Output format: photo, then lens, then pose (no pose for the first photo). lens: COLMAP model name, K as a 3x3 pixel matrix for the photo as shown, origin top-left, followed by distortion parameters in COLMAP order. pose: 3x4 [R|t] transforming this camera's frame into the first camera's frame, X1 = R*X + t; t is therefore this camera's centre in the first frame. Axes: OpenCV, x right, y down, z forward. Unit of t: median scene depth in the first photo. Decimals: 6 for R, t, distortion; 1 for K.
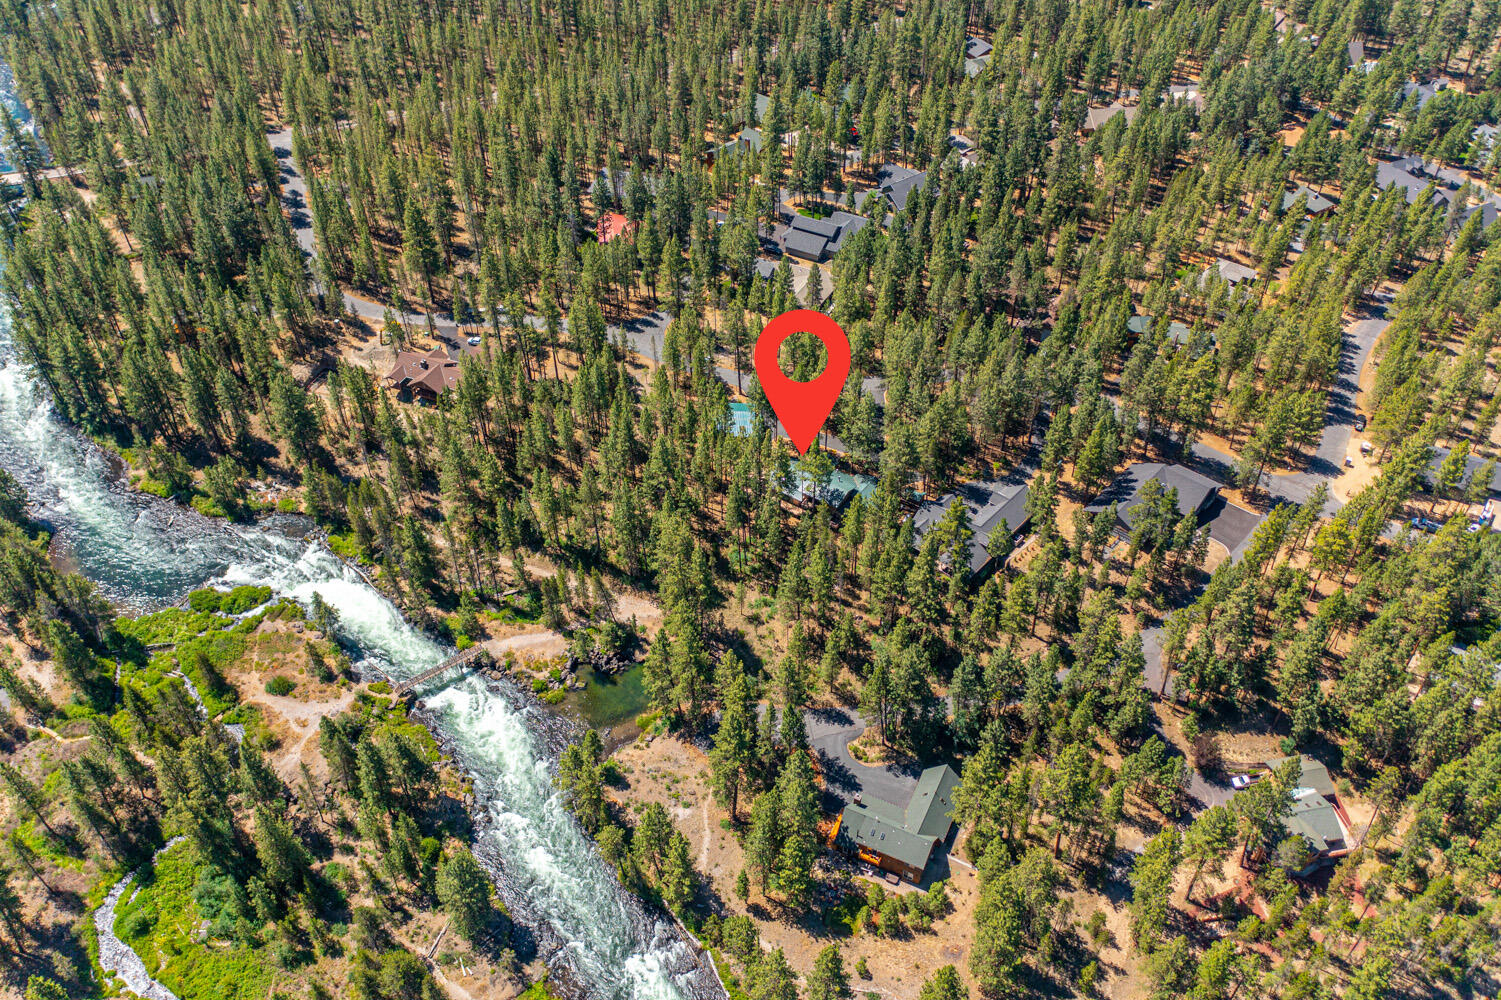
lens RADIAL K [[1184.7, 0, 750.5], [0, 1184.7, 500.0], [0, 0, 1]] dist [-0.012702, -0.005387]
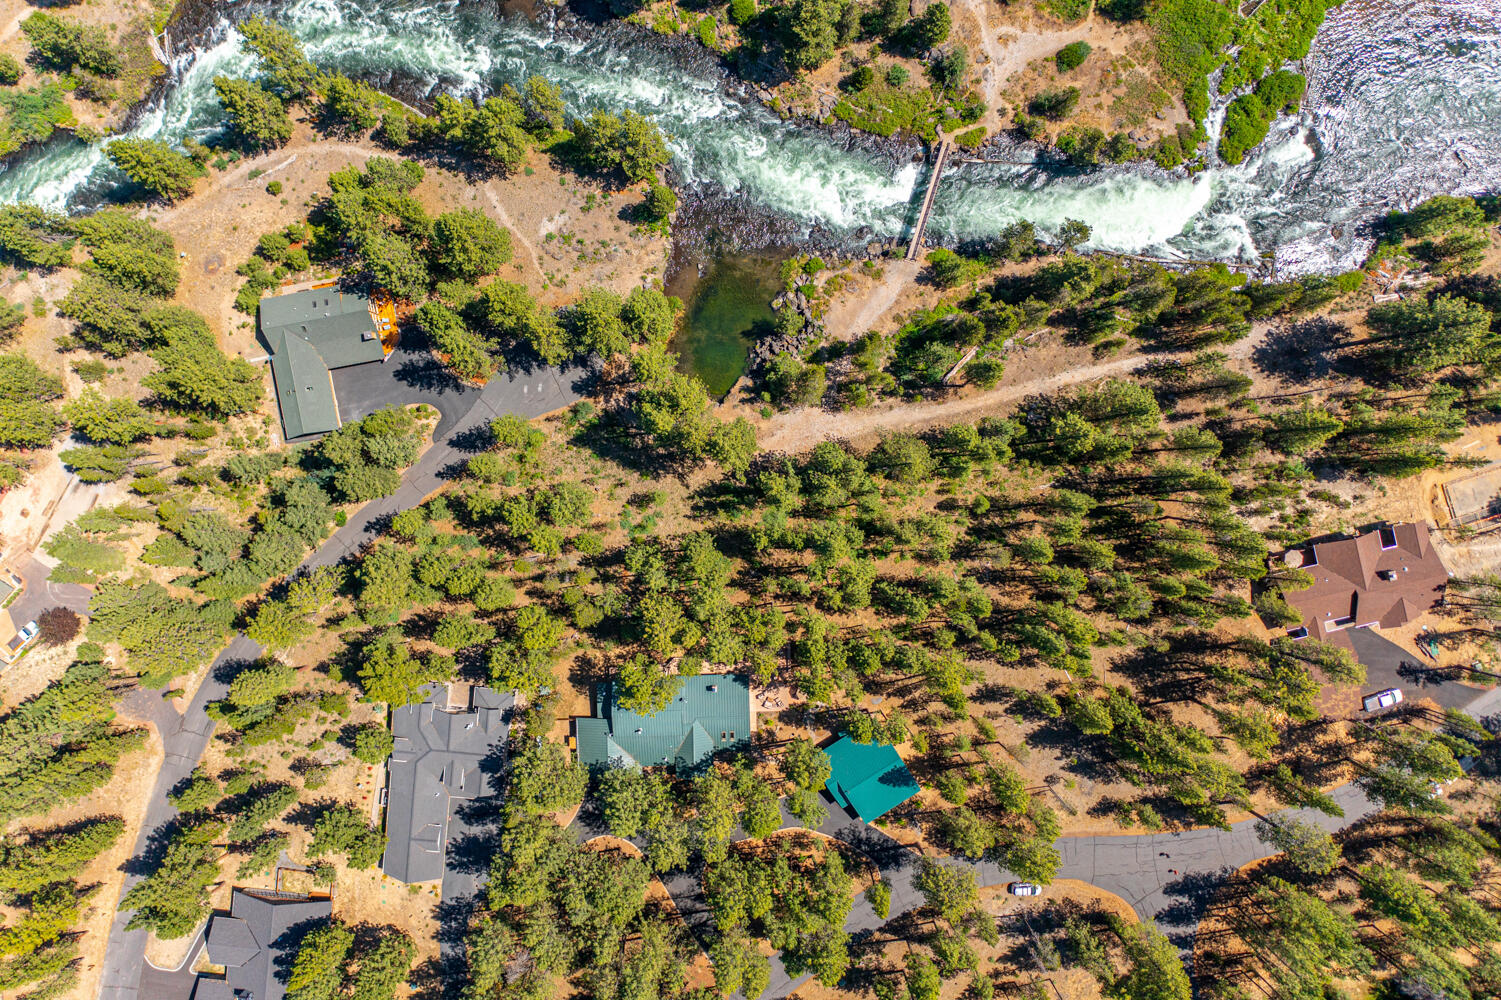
lens RADIAL K [[1184.7, 0, 750.5], [0, 1184.7, 500.0], [0, 0, 1]] dist [-0.012702, -0.005387]
pose [[-0.804782, 0.593377, 0.015136, -0.062687], [-0.395274, -0.554776, 0.732108, -0.466509], [0.442813, 0.583205, 0.681020, 0.521229]]
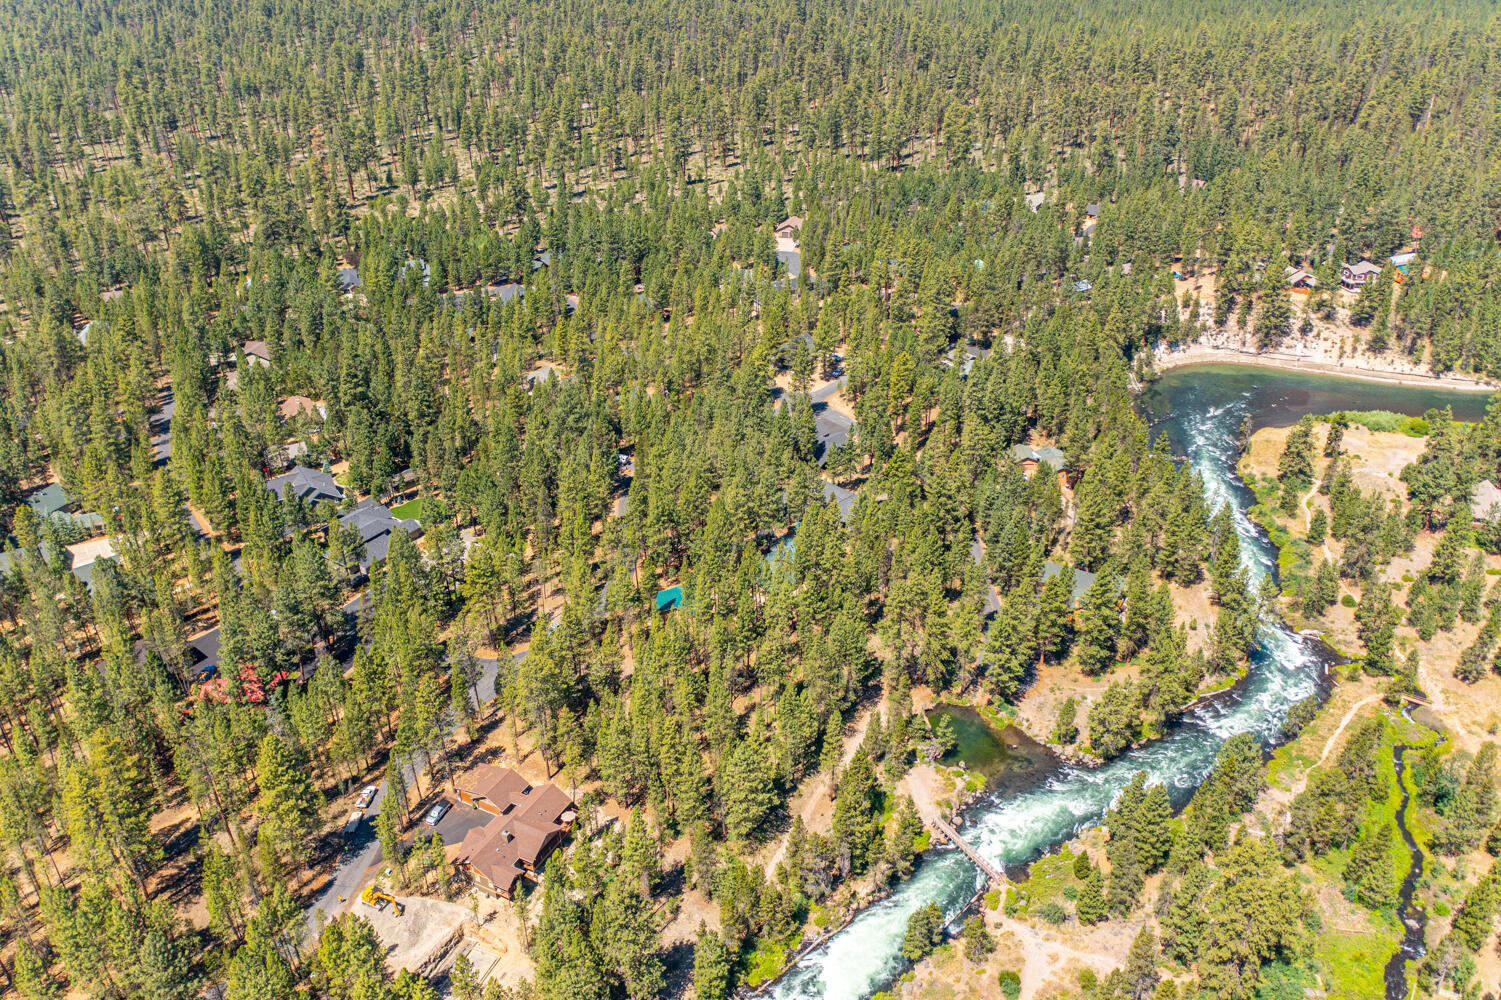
lens RADIAL K [[1184.7, 0, 750.5], [0, 1184.7, 500.0], [0, 0, 1]] dist [-0.012702, -0.005387]
pose [[0.076186, -0.473862, 0.877297, -0.946236], [0.677936, 0.669809, 0.302917, -0.437762], [-0.731162, 0.571674, 0.372278, 0.591495]]
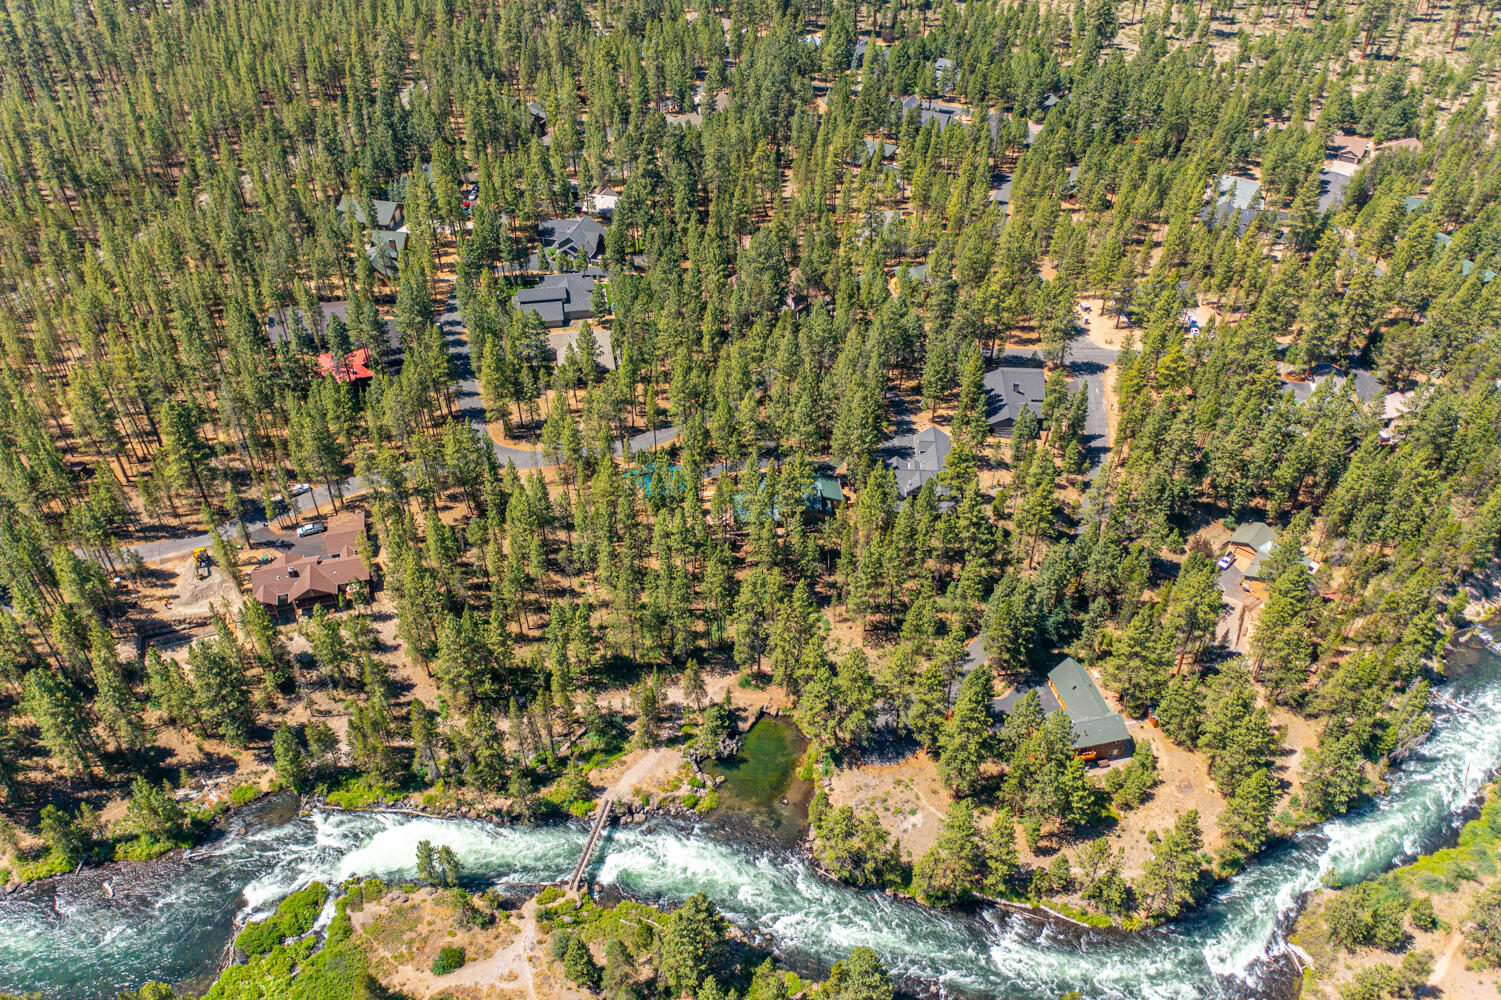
lens RADIAL K [[1184.7, 0, 750.5], [0, 1184.7, 500.0], [0, 0, 1]] dist [-0.012702, -0.005387]
pose [[0.776765, -0.391564, 0.493268, -0.491851], [0.412936, 0.908024, 0.070540, -0.101663], [-0.475520, 0.148896, 0.867012, 0.126483]]
